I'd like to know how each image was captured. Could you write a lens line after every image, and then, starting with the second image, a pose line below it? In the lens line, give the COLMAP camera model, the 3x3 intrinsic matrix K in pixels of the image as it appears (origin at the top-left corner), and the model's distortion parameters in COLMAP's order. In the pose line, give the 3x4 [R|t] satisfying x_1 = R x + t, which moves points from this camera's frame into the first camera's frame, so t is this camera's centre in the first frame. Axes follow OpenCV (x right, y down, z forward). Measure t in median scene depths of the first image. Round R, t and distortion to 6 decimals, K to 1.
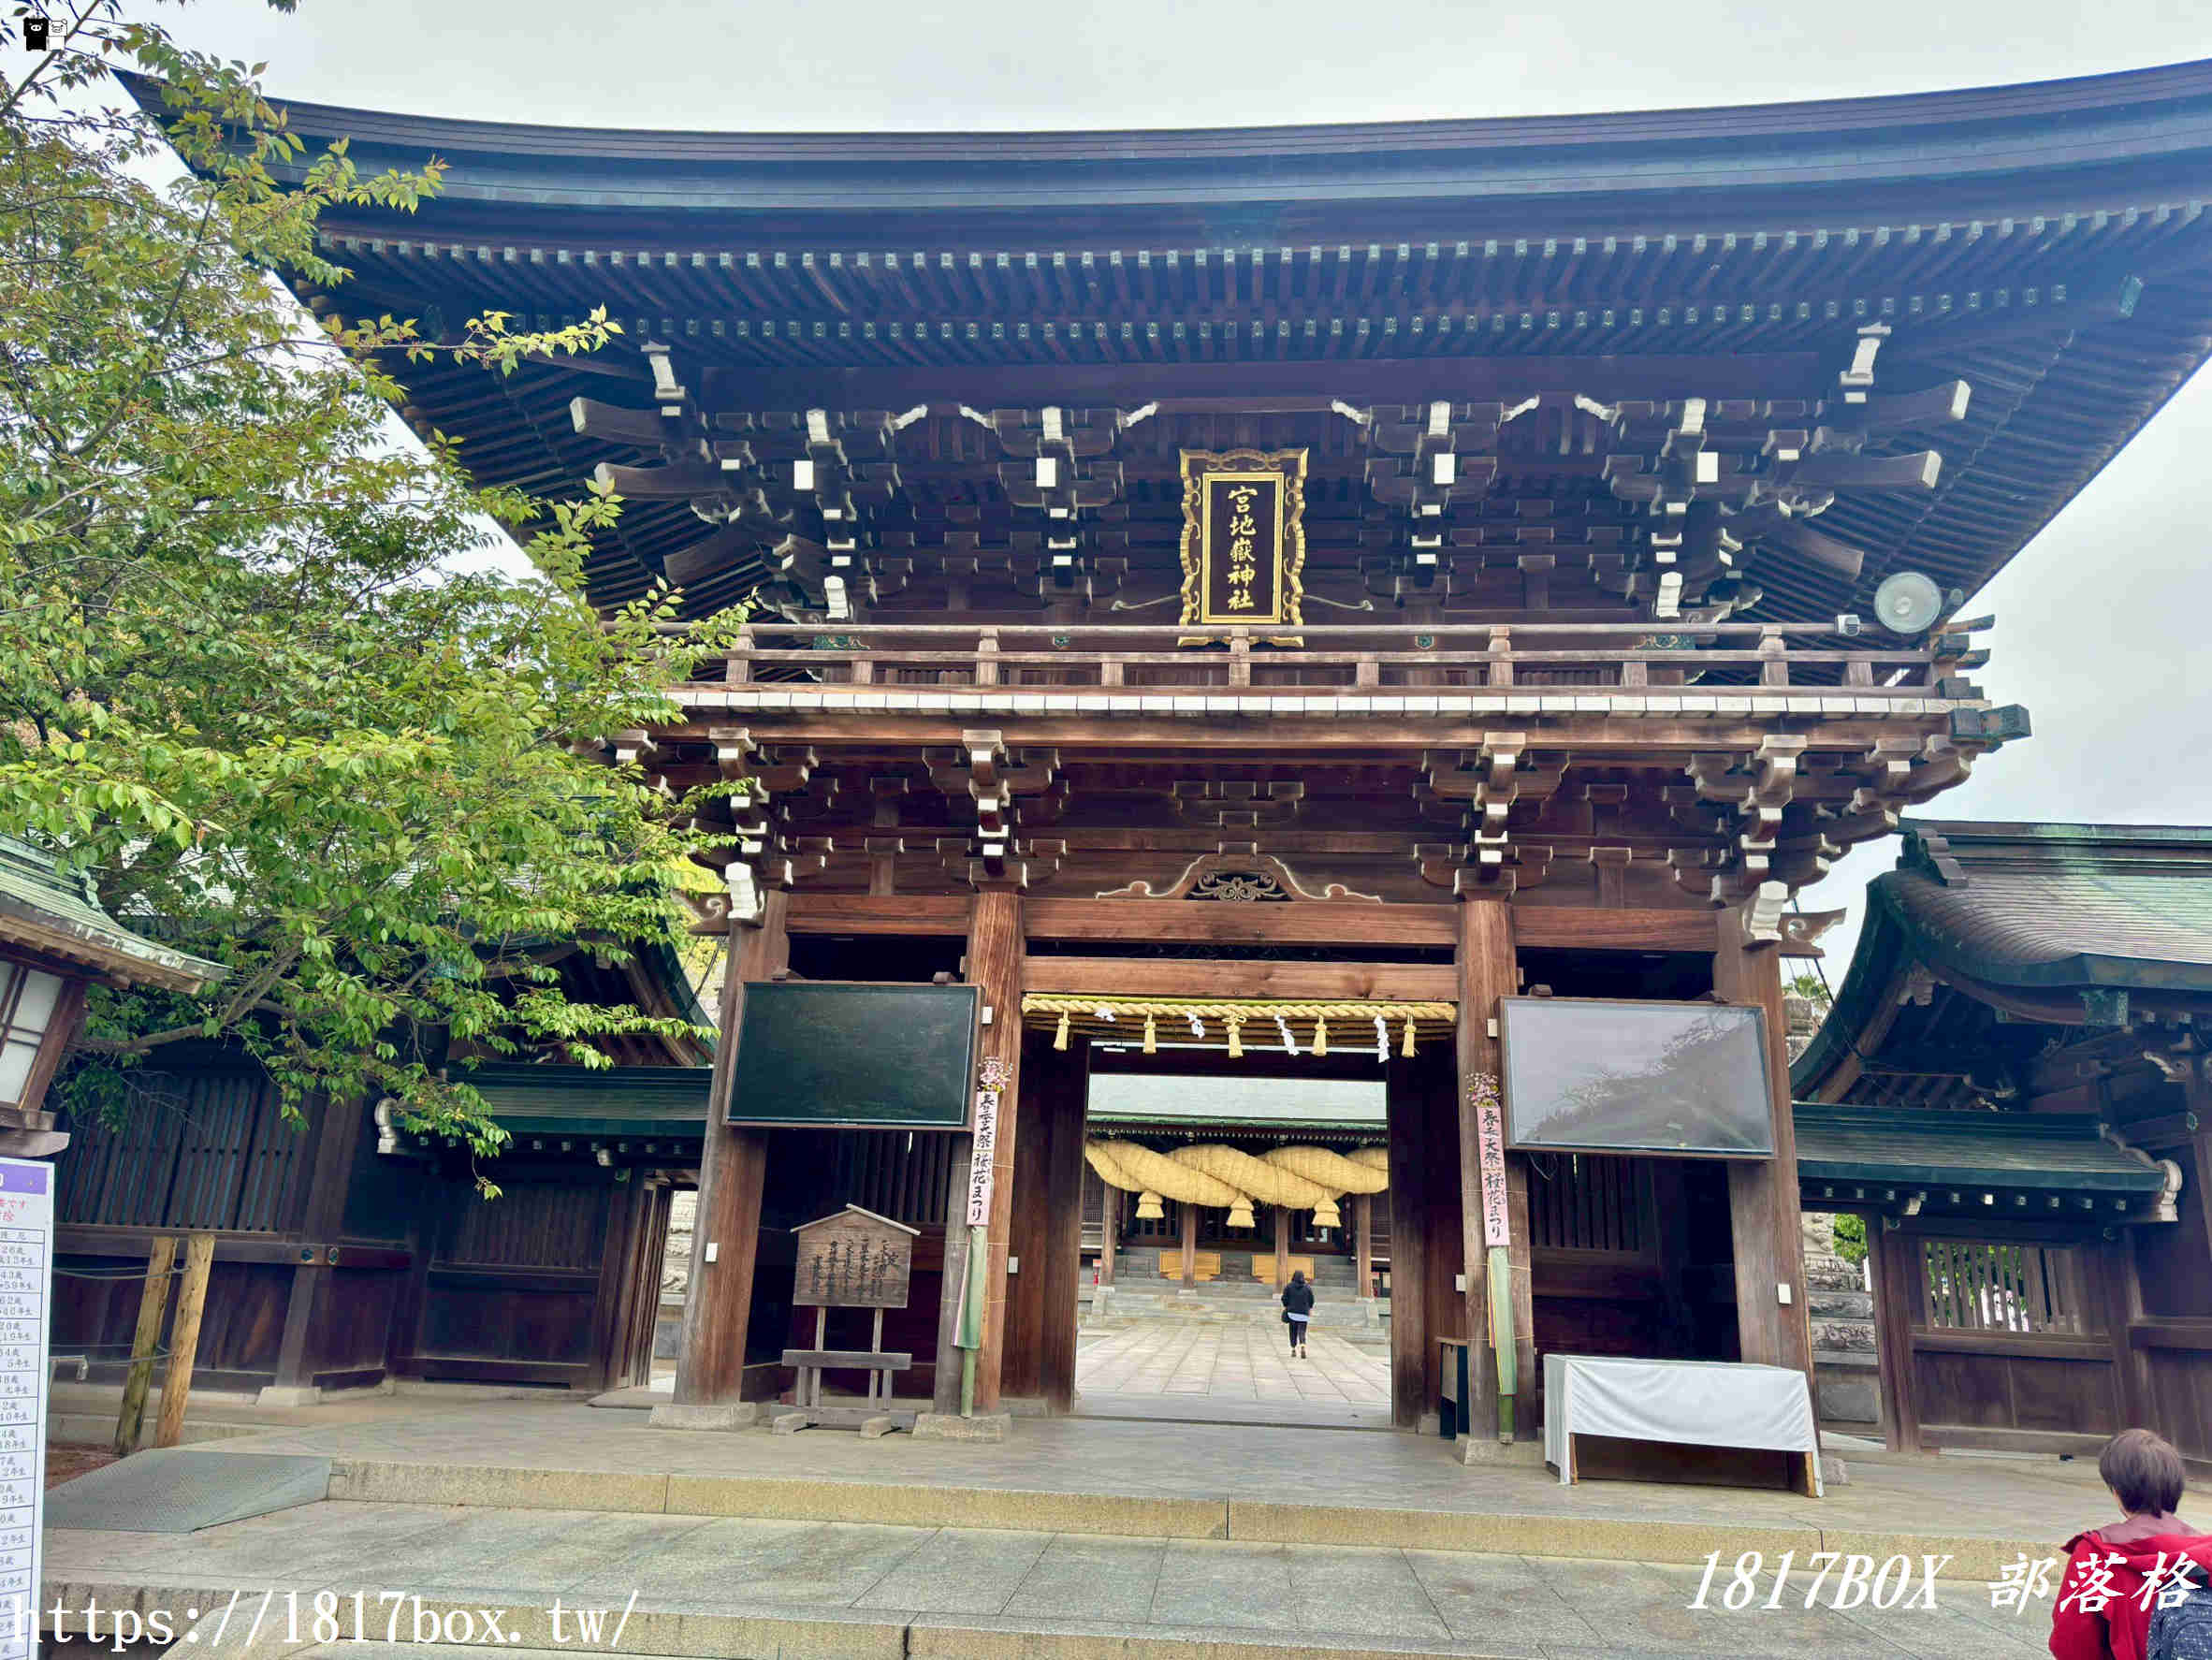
lens RADIAL K [[1420.6, 0, 1104.2], [0, 1420.6, 818.1], [0, 0, 1]] dist [0.016757, -0.008630]
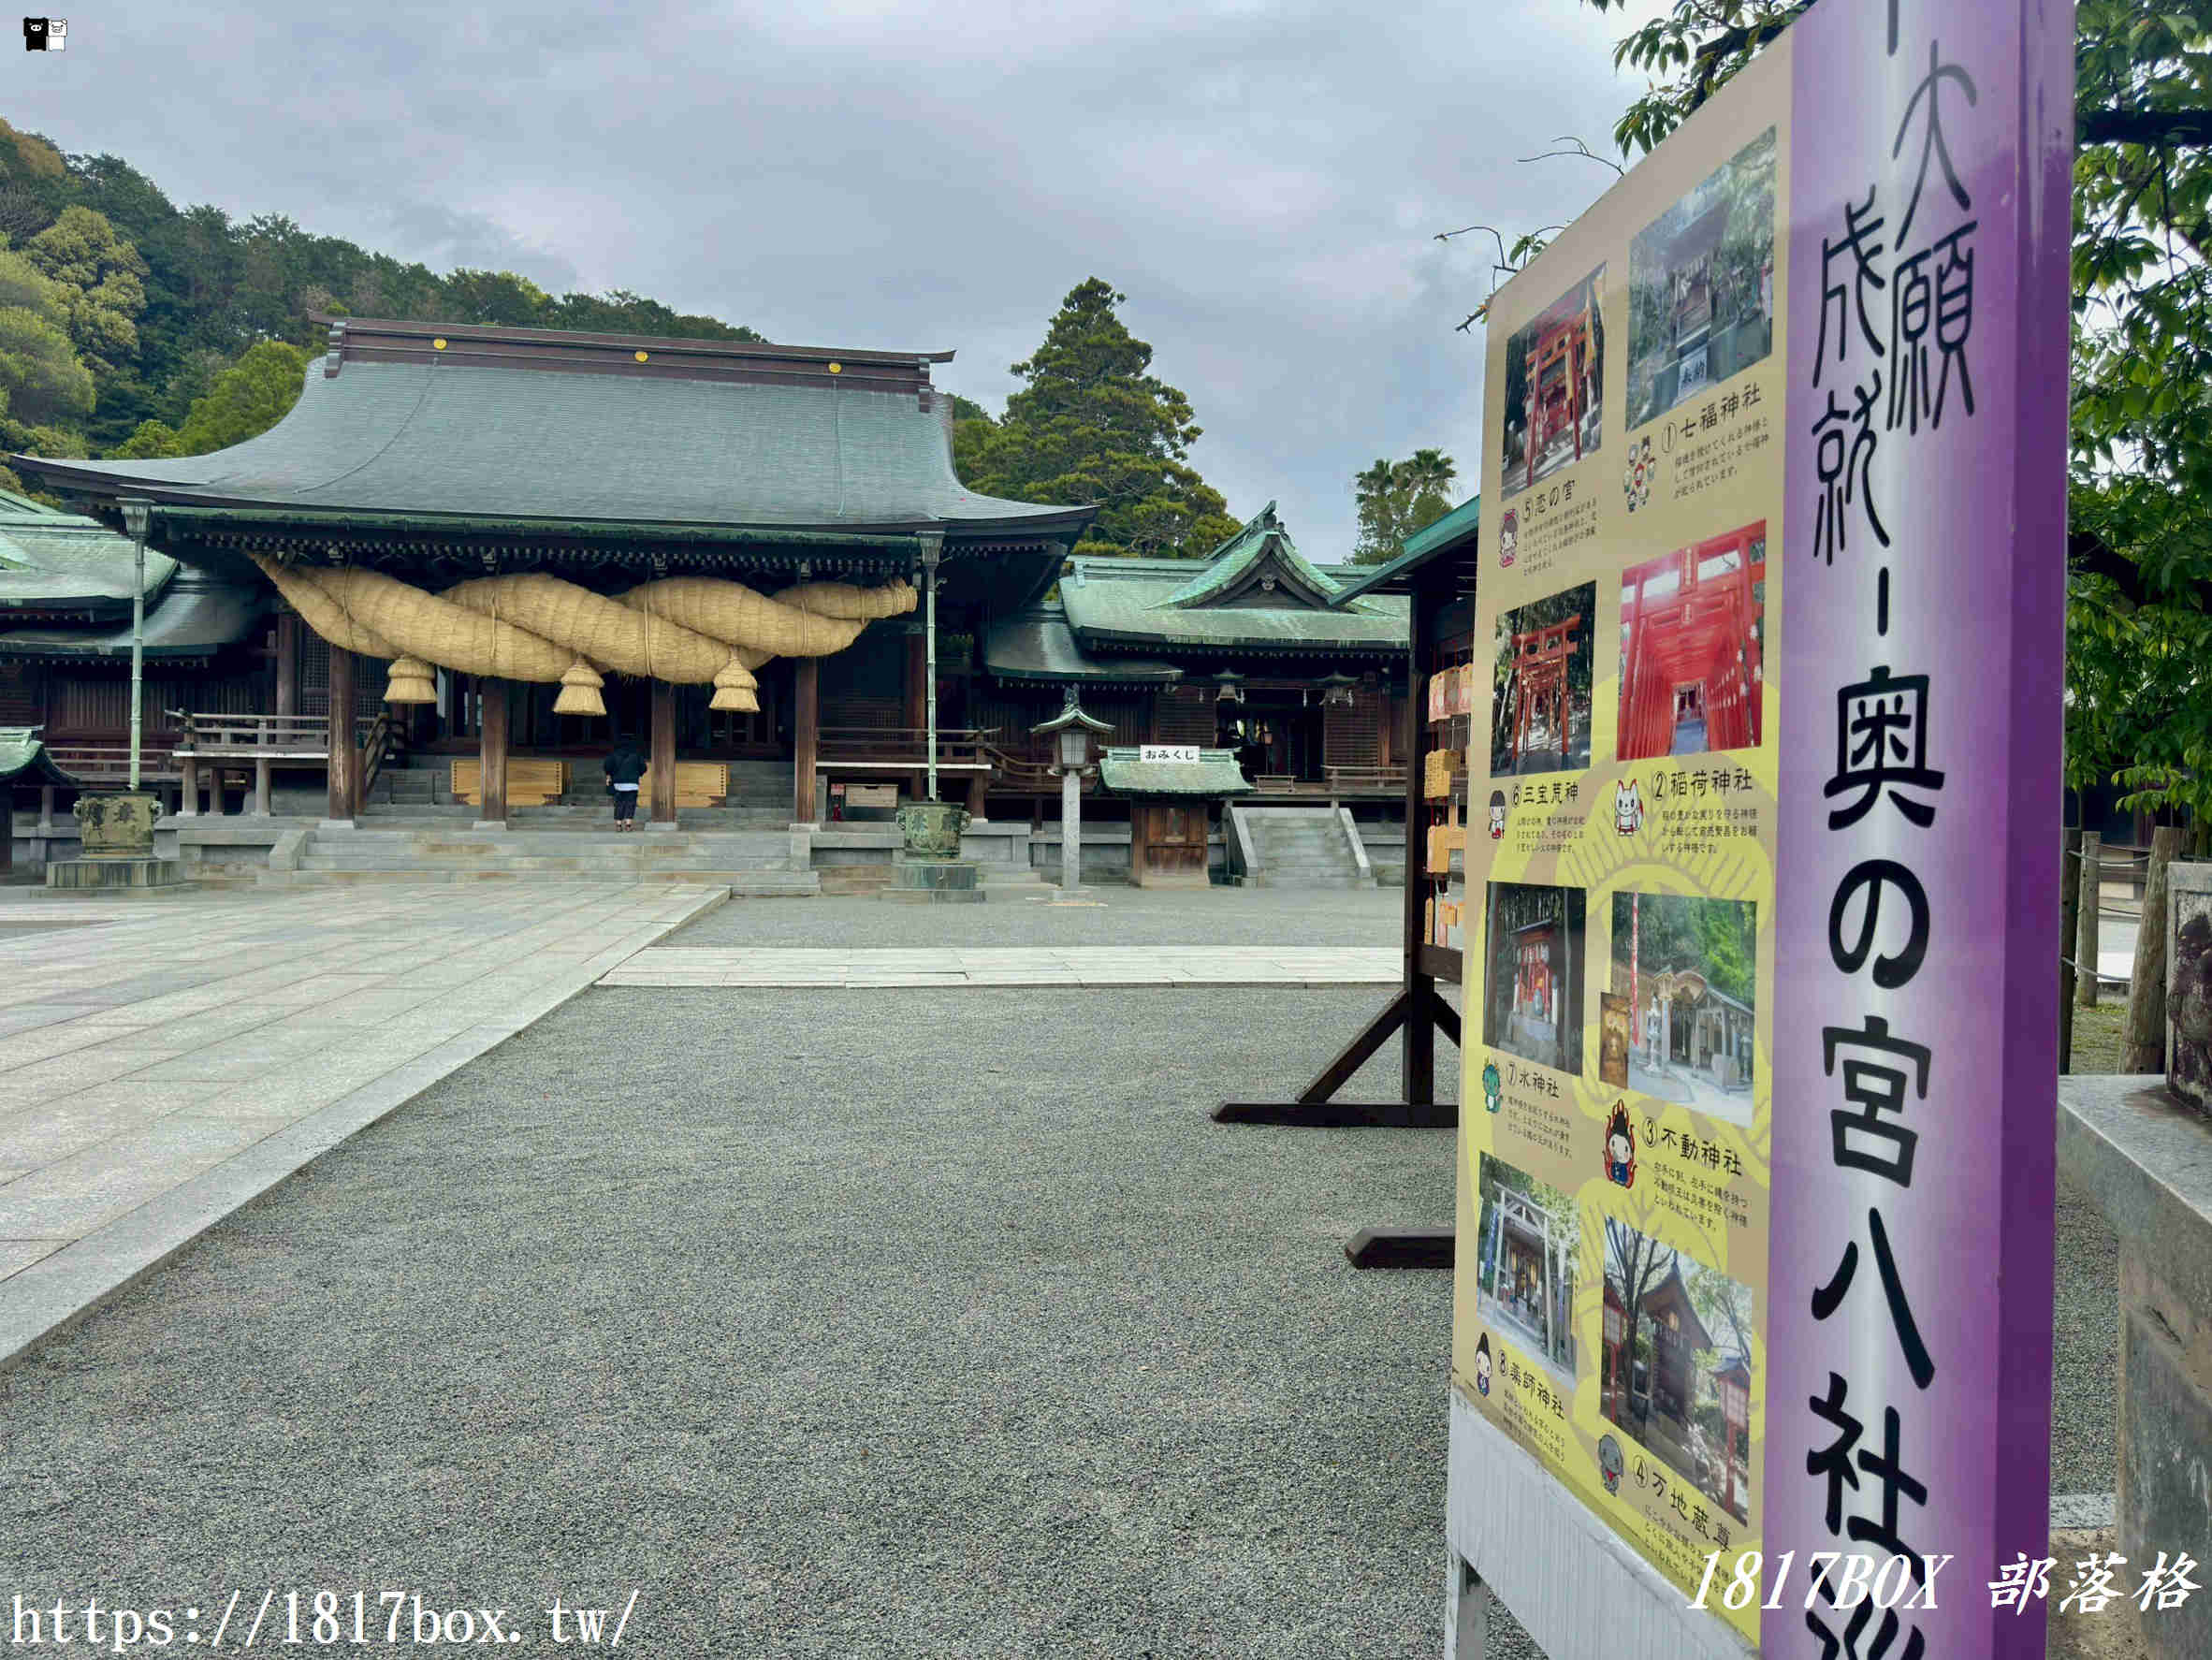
lens RADIAL K [[1542.4, 0, 1126.3], [0, 1542.4, 840.1], [0, 0, 1]] dist [0.044268, -0.047242]
pose [[0.966214, -0.036355, 0.255163, 0.452389], [-0.049107, 0.945900, 0.320720, 0.380724], [-0.253019, -0.322414, 0.912157, 1.098453]]
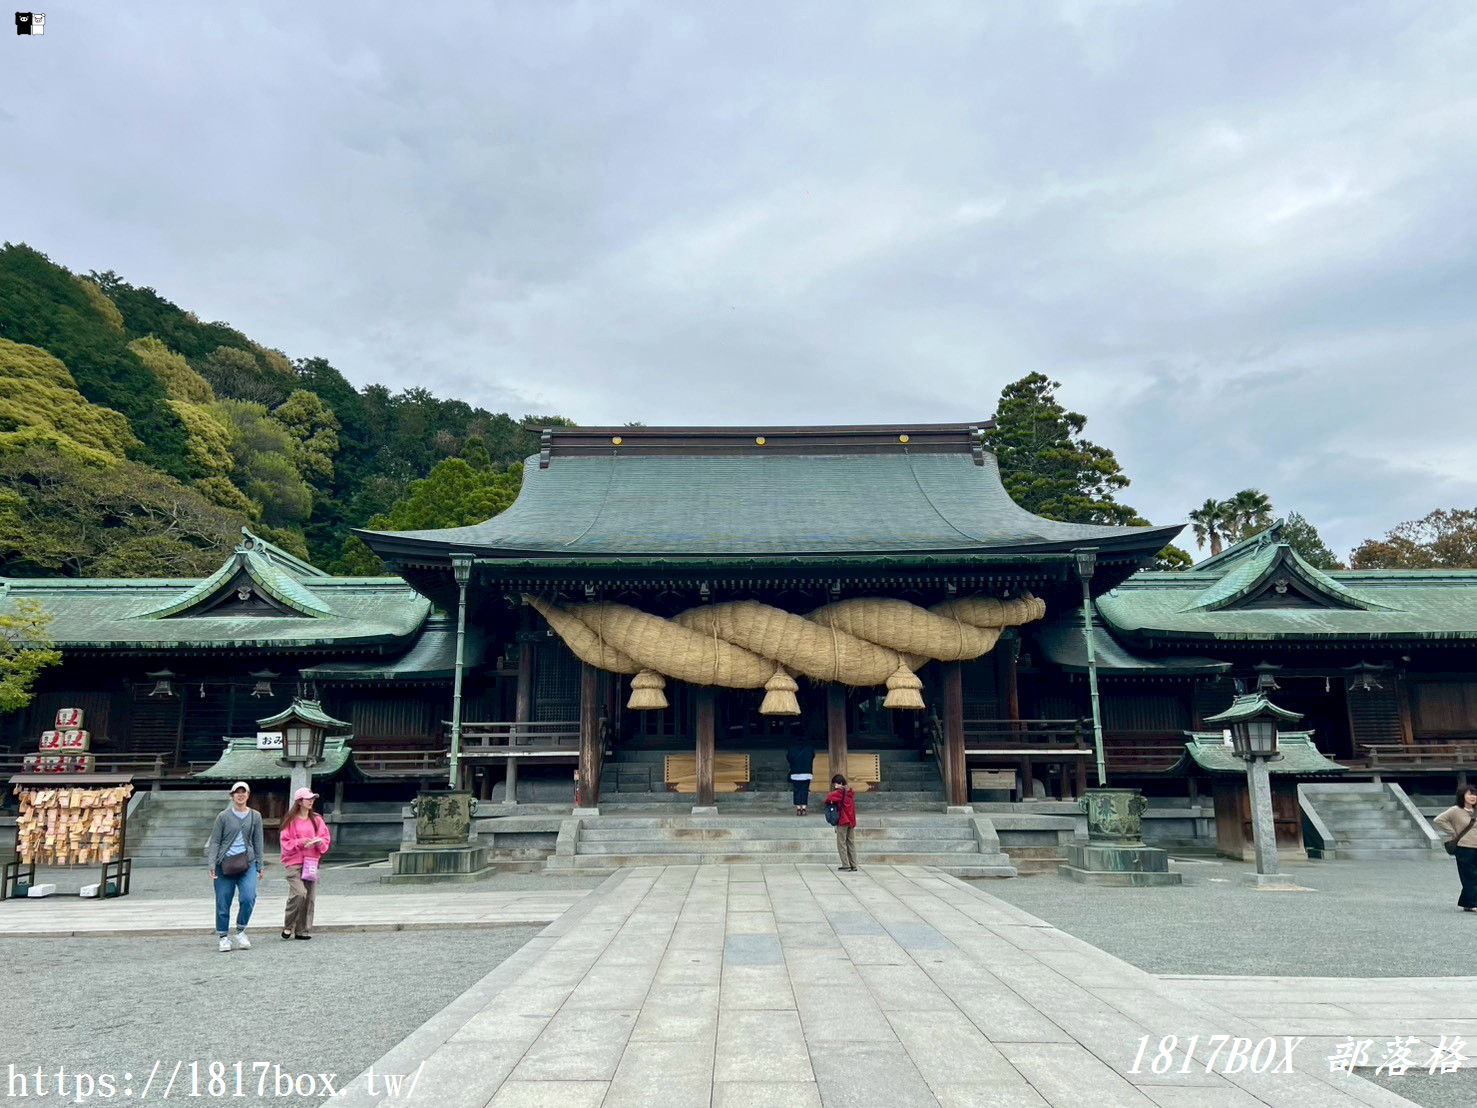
lens RADIAL K [[1112.3, 0, 745.8], [0, 1112.3, 564.1], [0, 0, 1]] dist [0.057595, -0.047791]
pose [[0.995091, -0.030200, 0.094246, 0.095351], [0.018479, 0.992253, 0.122850, 0.458163], [-0.097225, -0.120505, 0.987940, 1.475825]]
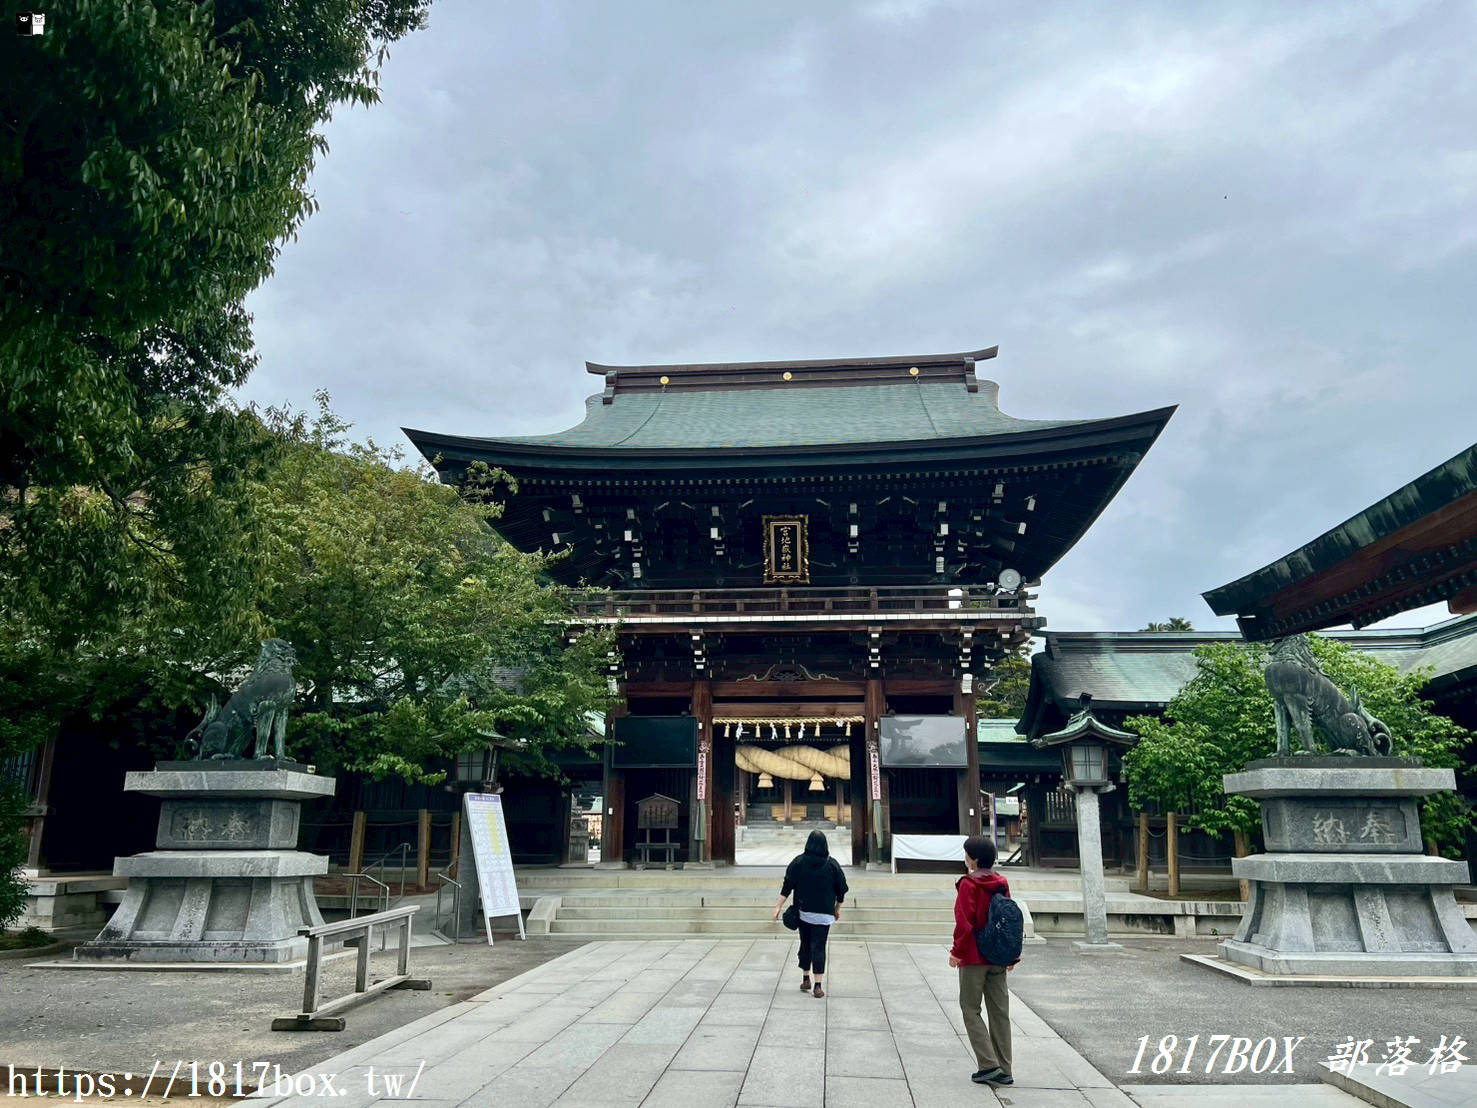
lens RADIAL K [[1112.3, 0, 734.1], [0, 1112.3, 526.3], [0, 0, 1]] dist [0.057595, -0.047791]
pose [[0.999382, -0.034581, 0.006323, -0.015004], [0.034229, 0.998204, 0.049159, -0.354266], [-0.008012, -0.048912, 0.998771, -1.166739]]
